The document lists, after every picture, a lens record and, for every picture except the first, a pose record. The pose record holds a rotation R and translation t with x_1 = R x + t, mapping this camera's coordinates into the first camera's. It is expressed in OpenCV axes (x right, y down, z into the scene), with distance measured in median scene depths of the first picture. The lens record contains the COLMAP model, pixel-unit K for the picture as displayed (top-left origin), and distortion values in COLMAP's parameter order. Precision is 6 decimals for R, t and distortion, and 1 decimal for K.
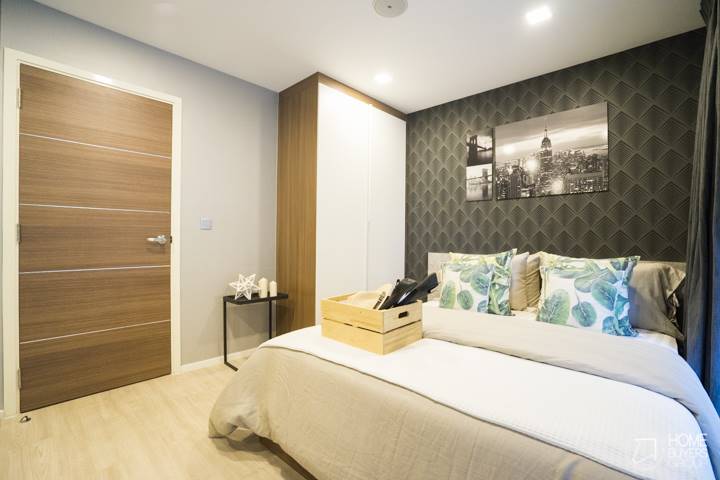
lens RADIAL K [[330.4, 0, 364.6], [0, 330.4, 237.9], [0, 0, 1]] dist [-0.015180, 0.001486]
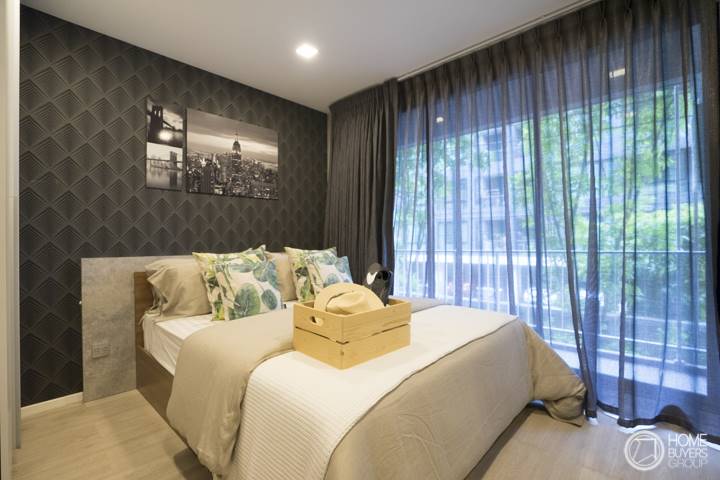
lens RADIAL K [[330.4, 0, 358.1], [0, 330.4, 238.8], [0, 0, 1]] dist [-0.015180, 0.001486]
pose [[0.036798, 0.000313, 0.999323, -0.466929], [0.005526, 0.999985, -0.000517, 0.012063], [-0.999307, 0.005541, 0.036796, 0.531591]]
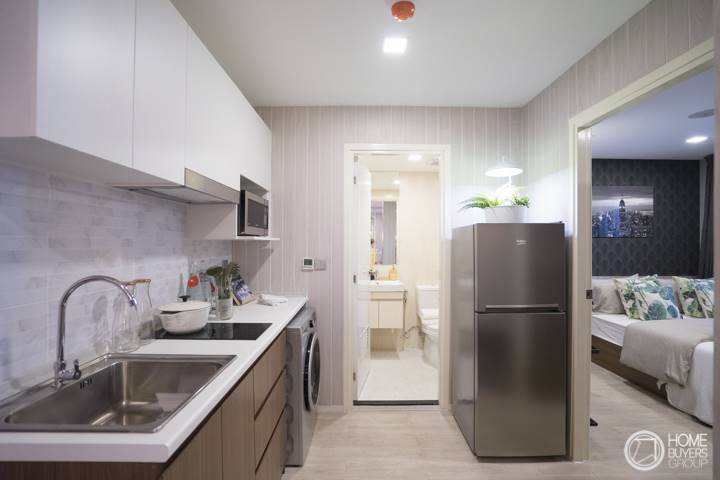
lens RADIAL K [[330.4, 0, 362.0], [0, 330.4, 239.0], [0, 0, 1]] dist [-0.015180, 0.001486]
pose [[0.734163, -0.002609, 0.678968, -1.332805], [0.004917, 0.999987, -0.001474, -0.114874], [-0.678955, 0.004421, 0.734167, 0.649554]]
